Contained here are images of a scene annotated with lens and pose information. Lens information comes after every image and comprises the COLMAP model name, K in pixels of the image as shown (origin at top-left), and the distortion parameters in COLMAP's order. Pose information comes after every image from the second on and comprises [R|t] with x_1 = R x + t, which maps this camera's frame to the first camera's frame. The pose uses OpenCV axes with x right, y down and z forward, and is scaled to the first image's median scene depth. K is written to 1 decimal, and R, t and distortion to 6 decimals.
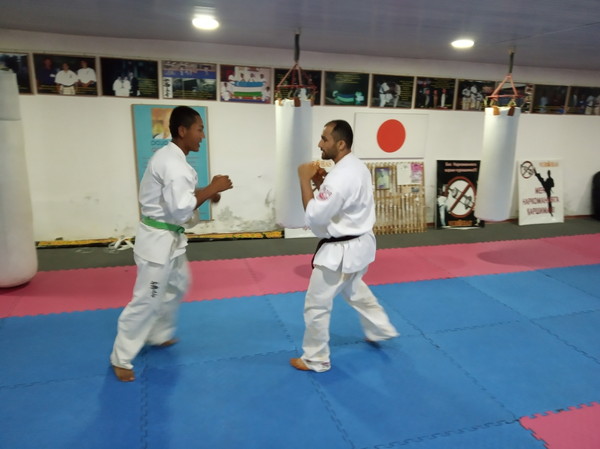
lens RADIAL K [[462.9, 0, 300.0], [0, 462.9, 224.5], [0, 0, 1]] dist [0.012276, -0.015269]
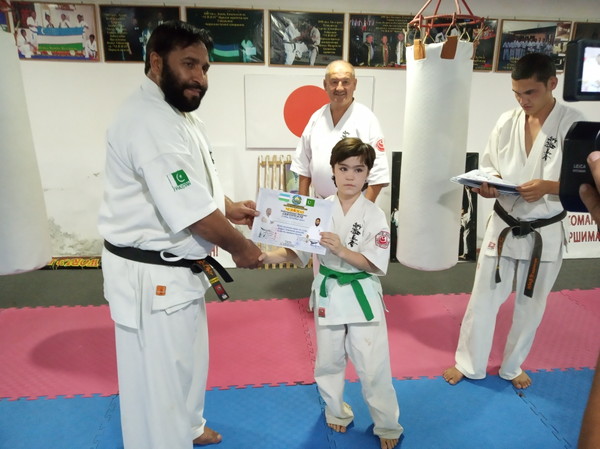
lens RADIAL K [[462.9, 0, 300.0], [0, 462.9, 224.5], [0, 0, 1]] dist [0.012276, -0.015269]
pose [[0.980098, 0.035955, -0.195233, 0.338409], [-0.032536, 0.999256, 0.020692, -0.056766], [0.195832, -0.013928, 0.980539, 0.414258]]
